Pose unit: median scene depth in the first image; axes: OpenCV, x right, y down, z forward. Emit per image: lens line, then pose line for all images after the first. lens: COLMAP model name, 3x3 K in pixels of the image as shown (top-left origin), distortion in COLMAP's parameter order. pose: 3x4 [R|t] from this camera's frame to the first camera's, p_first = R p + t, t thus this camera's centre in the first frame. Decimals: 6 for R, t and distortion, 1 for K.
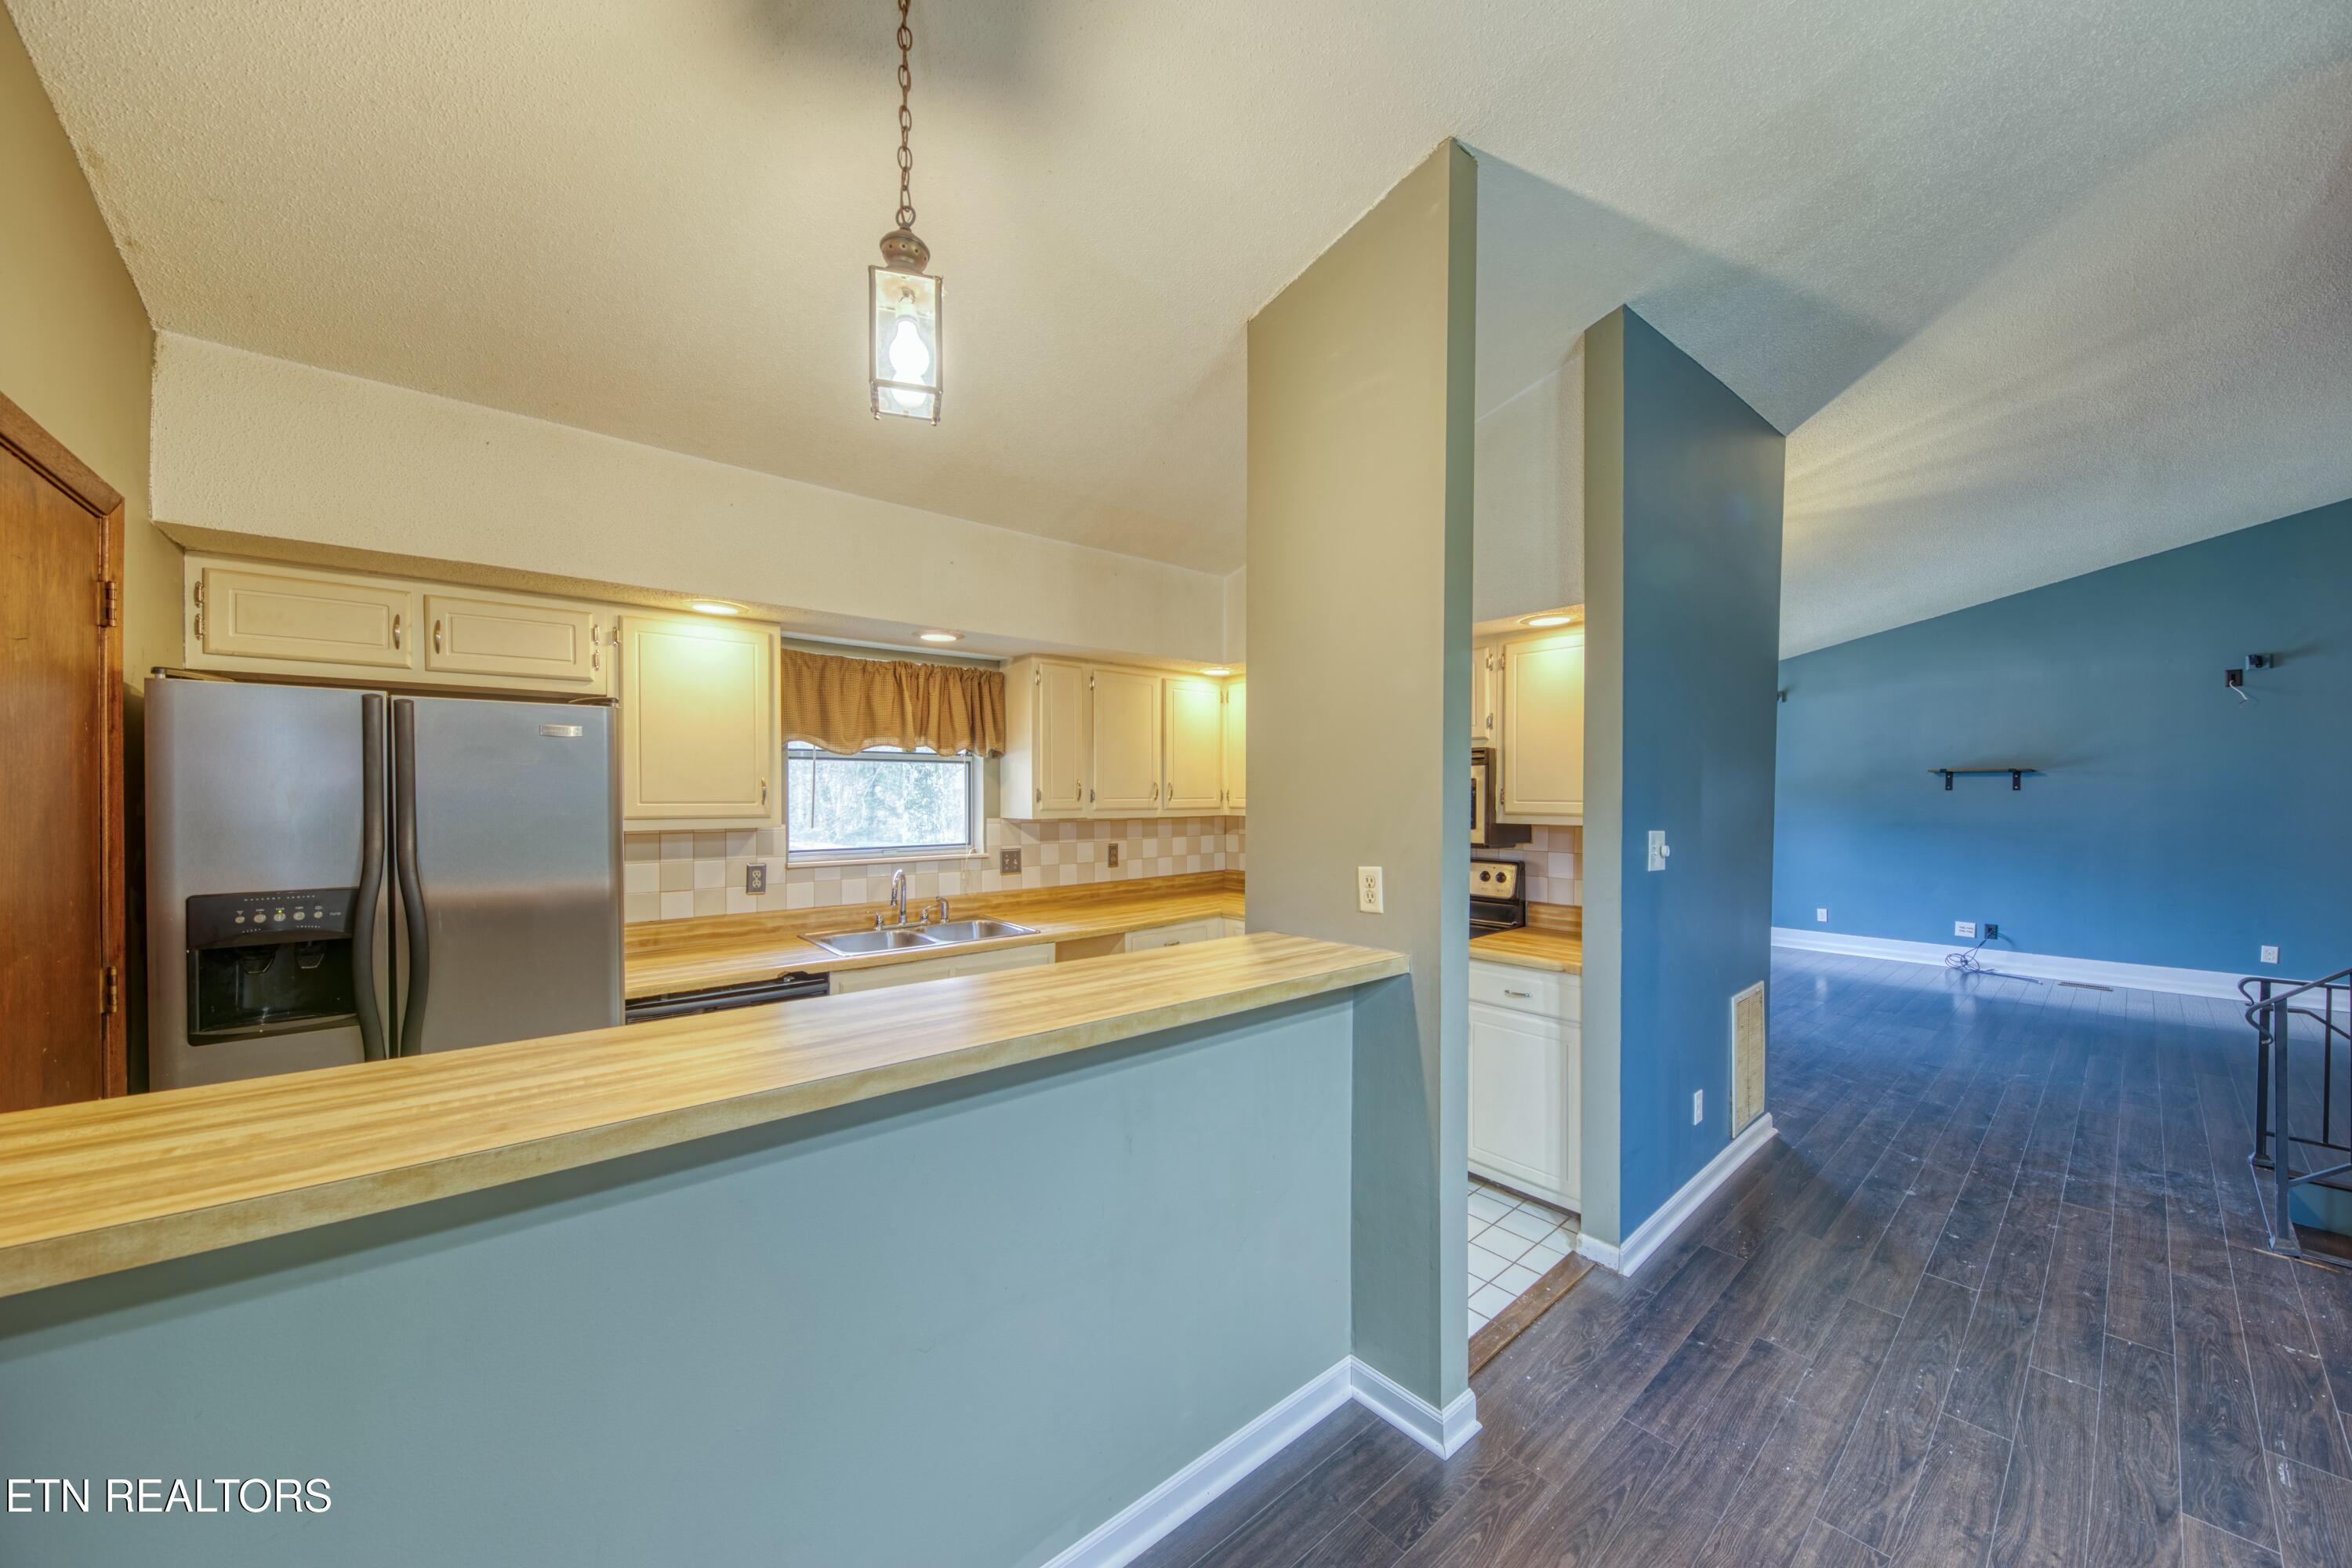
lens RADIAL K [[810.7, 0, 1179.9], [0, 810.7, 795.3], [0, 0, 1]] dist [-0.001059, -0.000163]
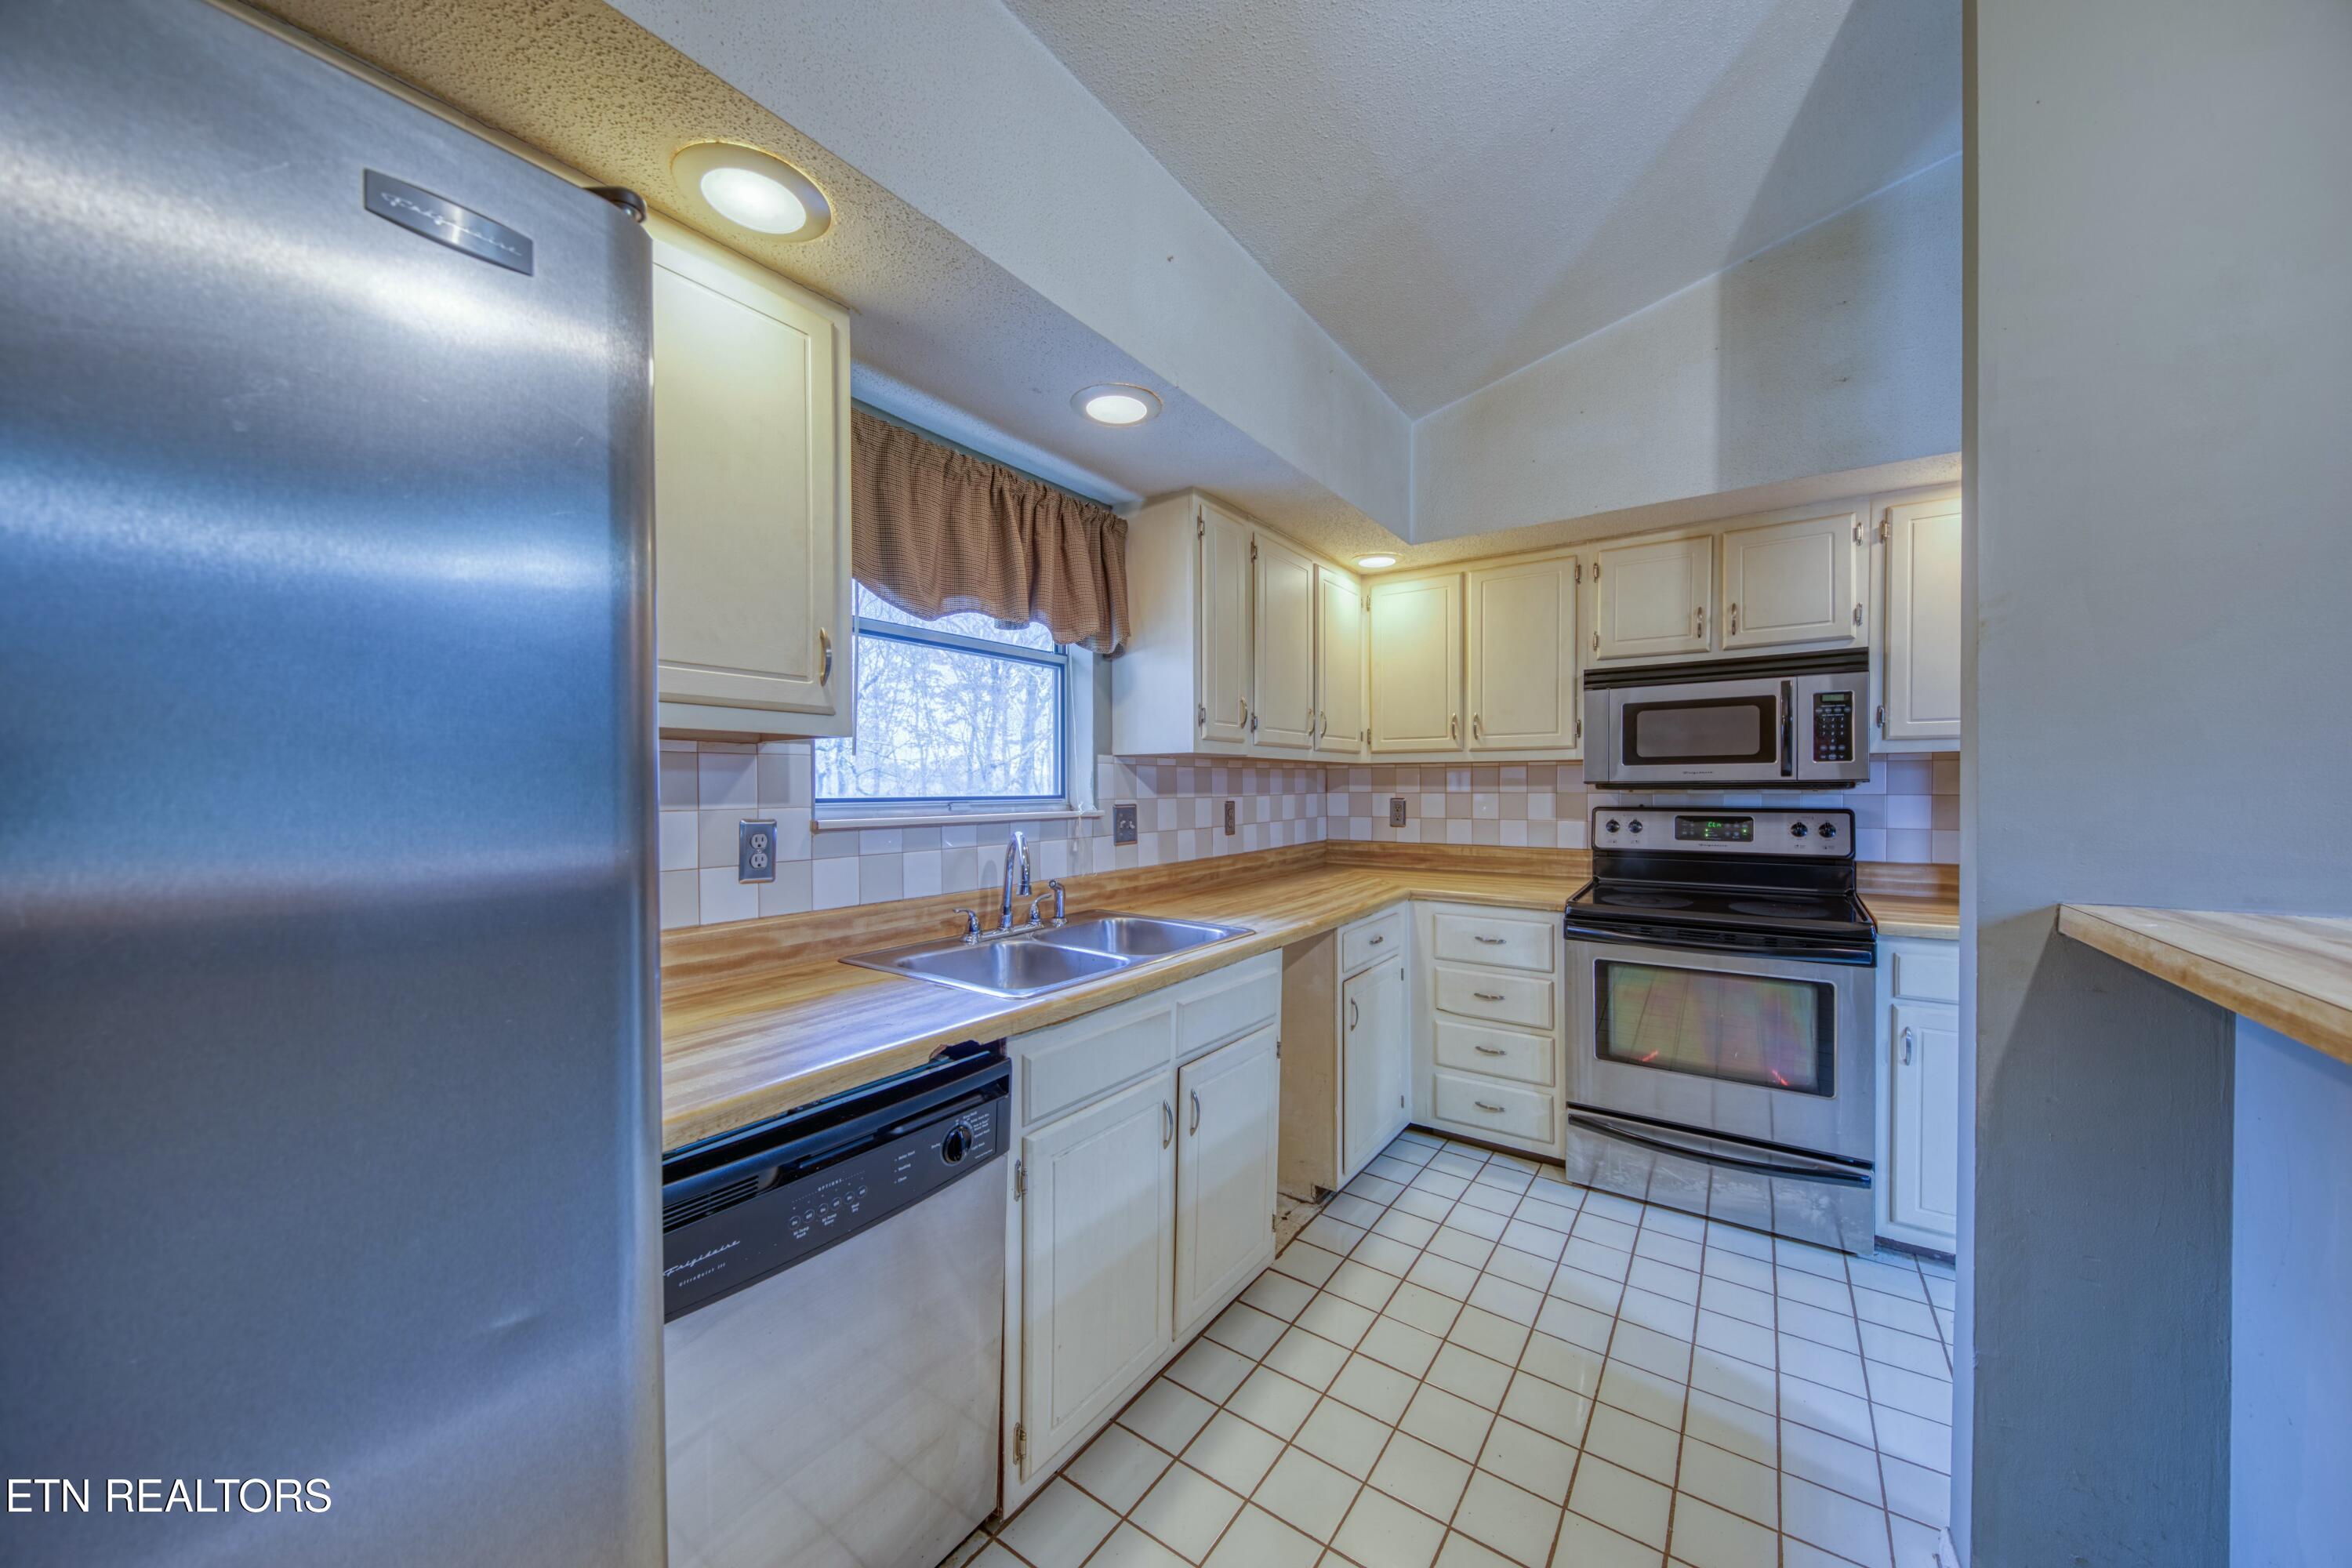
lens RADIAL K [[814.2, 0, 1200.3], [0, 814.2, 788.5], [0, 0, 1]] dist [0.000997, -0.000098]
pose [[0.966193, -0.002407, 0.257810, -0.341077], [0.002102, 0.999997, 0.001456, 0.056779], [-0.257813, -0.000864, 0.966194, 0.393856]]
